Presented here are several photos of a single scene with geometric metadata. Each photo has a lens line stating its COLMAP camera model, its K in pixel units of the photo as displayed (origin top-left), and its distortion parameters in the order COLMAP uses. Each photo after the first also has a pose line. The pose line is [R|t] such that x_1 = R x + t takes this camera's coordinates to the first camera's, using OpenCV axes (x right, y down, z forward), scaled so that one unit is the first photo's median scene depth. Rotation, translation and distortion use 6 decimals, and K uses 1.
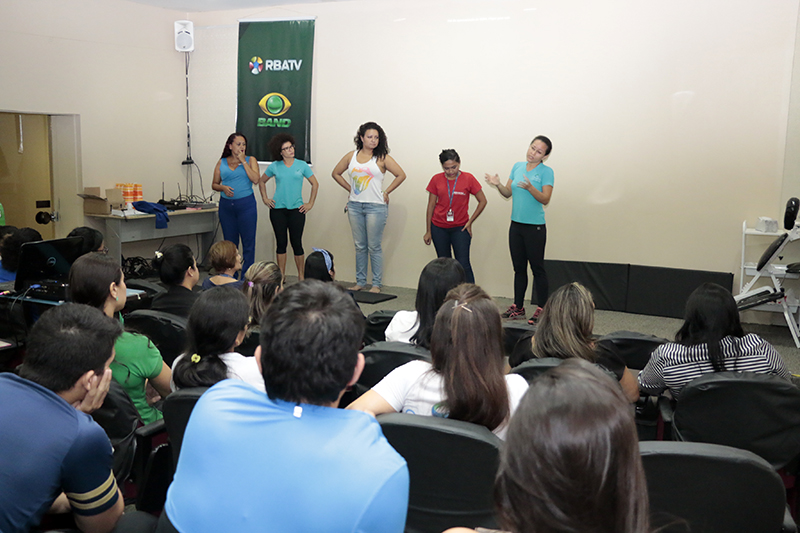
lens RADIAL K [[806.3, 0, 400.0], [0, 806.3, 266.5], [0, 0, 1]] dist [-0.039924, 0.004107]
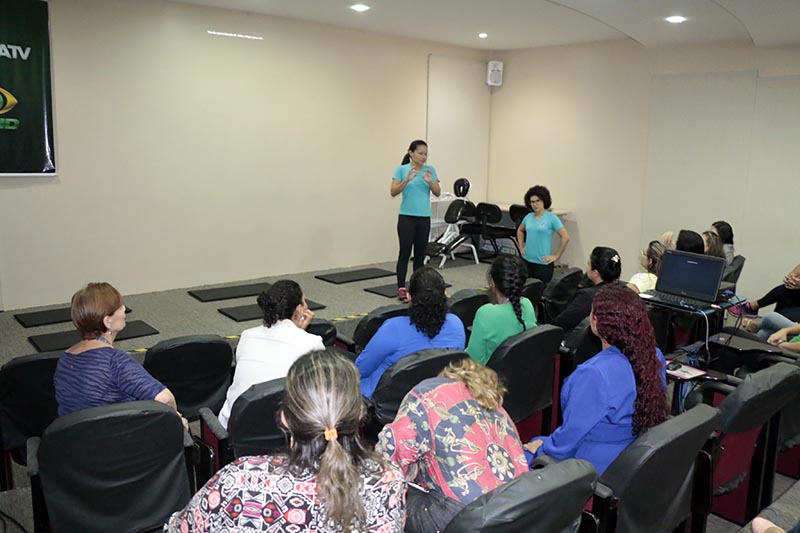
lens RADIAL K [[648.0, 0, 383.6], [0, 648.0, 262.9], [0, 0, 1]] dist [-0.184684, 0.187029]
pose [[0.387906, -0.192530, 0.901366, -0.592465], [0.103186, 0.980864, 0.165104, -0.106487], [-0.915905, 0.028963, 0.400349, 0.414227]]
